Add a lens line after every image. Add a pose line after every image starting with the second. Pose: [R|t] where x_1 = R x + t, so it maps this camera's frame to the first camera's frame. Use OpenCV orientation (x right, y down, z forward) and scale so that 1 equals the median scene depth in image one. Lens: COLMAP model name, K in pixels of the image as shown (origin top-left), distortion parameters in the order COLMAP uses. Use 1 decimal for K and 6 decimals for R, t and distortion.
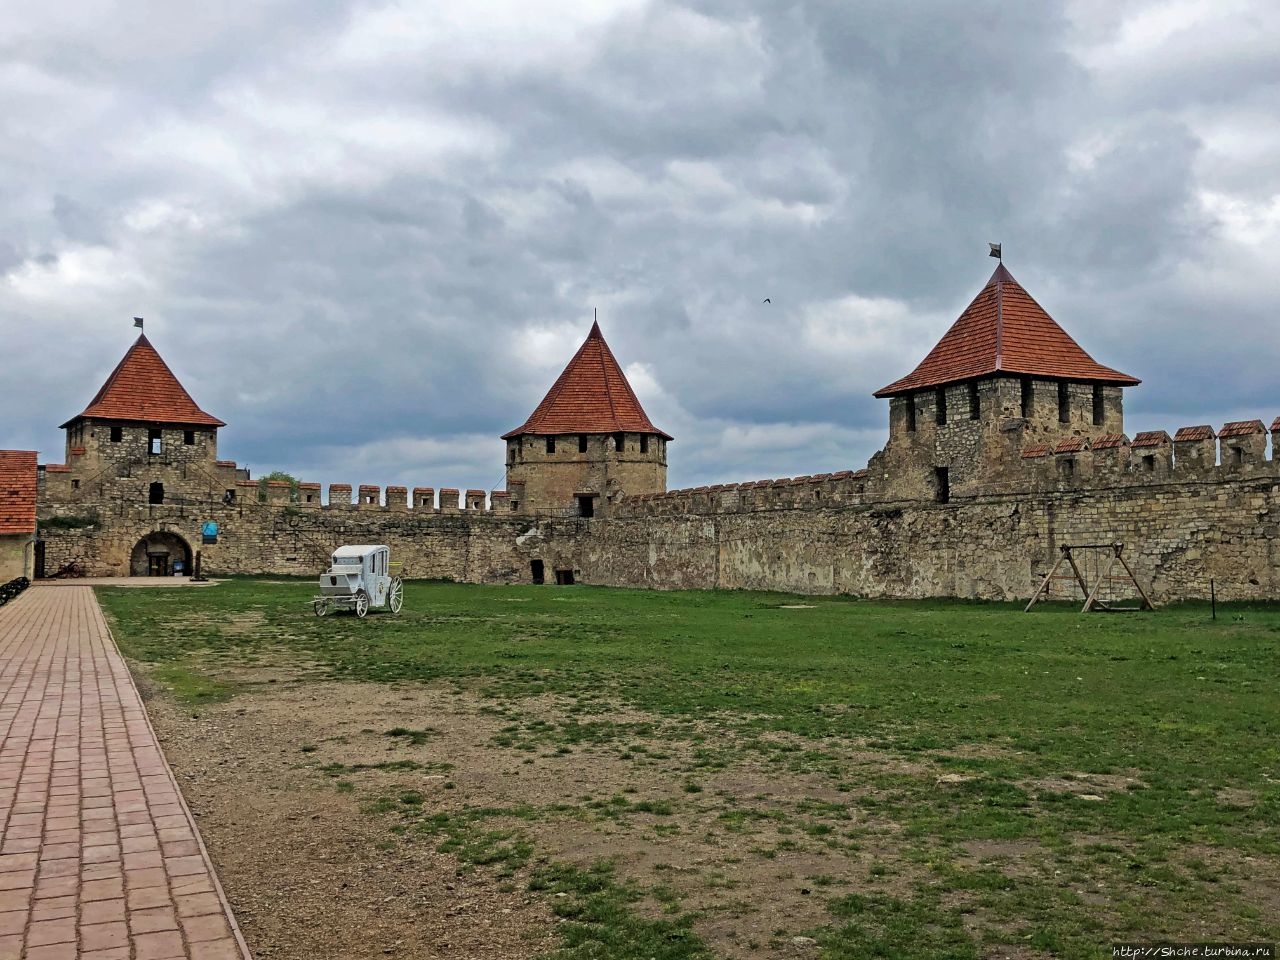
lens RADIAL K [[1164.6, 0, 650.6], [0, 1164.6, 475.7], [0, 0, 1]] dist [-0.006192, 0.000000]
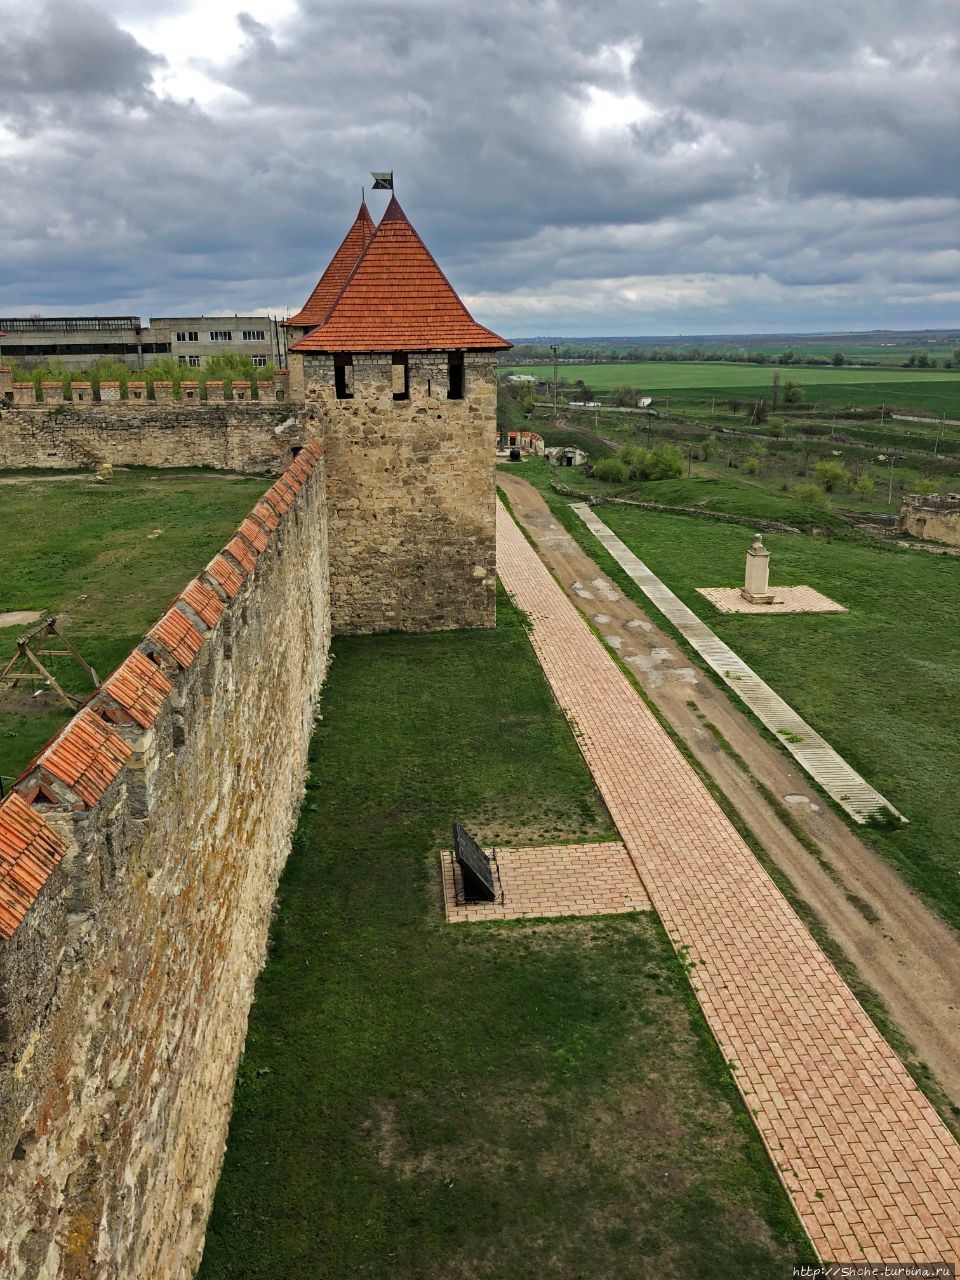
lens RADIAL K [[1025.5, 0, 480.3], [0, 1025.5, 605.8], [0, 0, 1]] dist [0.024936, -0.024337]
pose [[0.942856, 0.072892, -0.325130, 0.399260], [0.033711, 0.949903, 0.310722, -0.081525], [0.331491, -0.303926, 0.893164, 0.158567]]
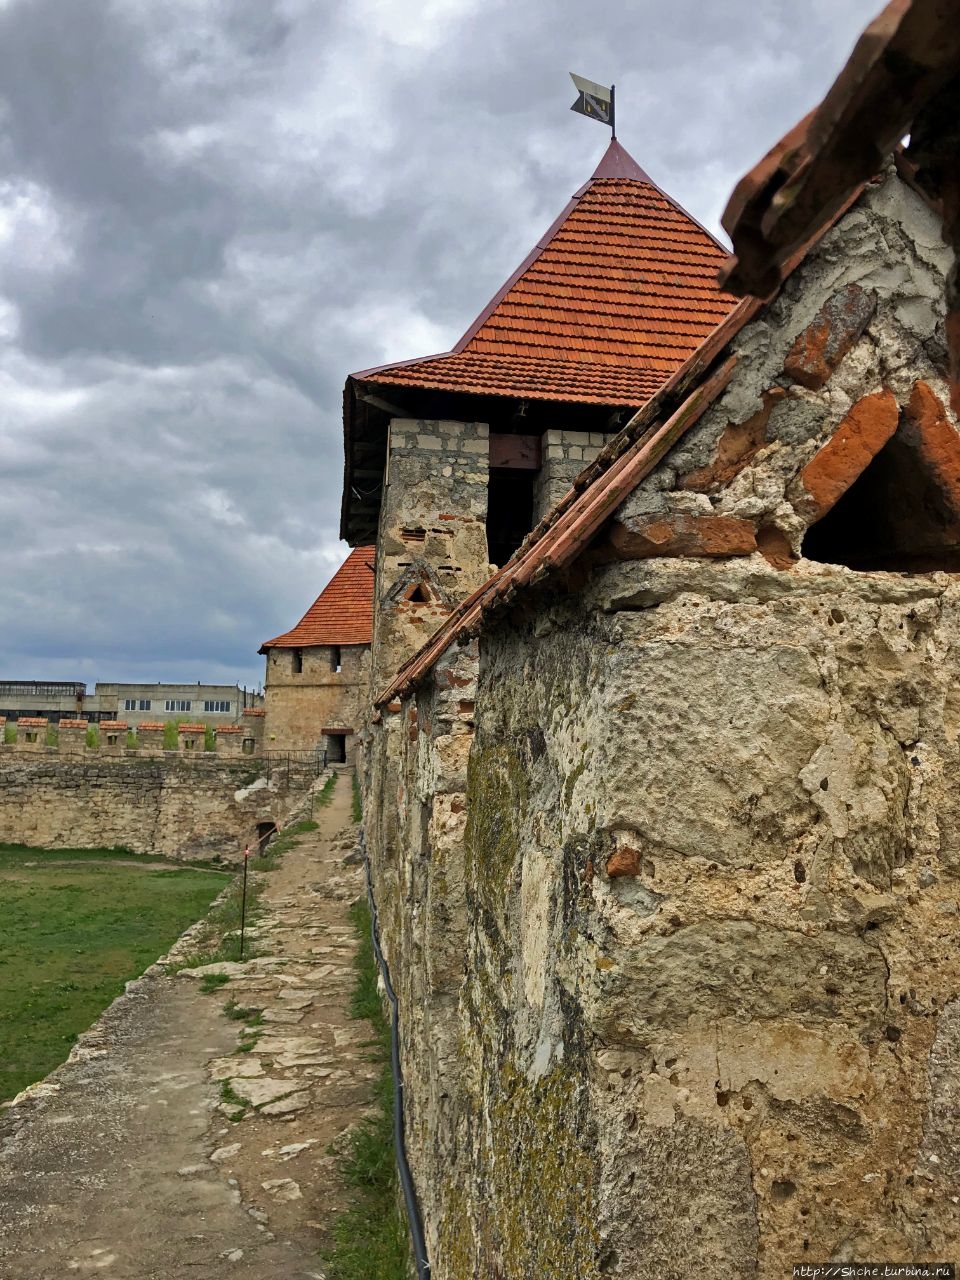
lens RADIAL K [[1025.5, 0, 480.8], [0, 1025.5, 627.3], [0, 0, 1]] dist [0.024936, -0.024337]
pose [[0.955763, -0.015647, -0.293723, 0.221866], [-0.000657, 0.998468, -0.055327, -0.012904], [0.294139, 0.053073, 0.954288, 0.444788]]
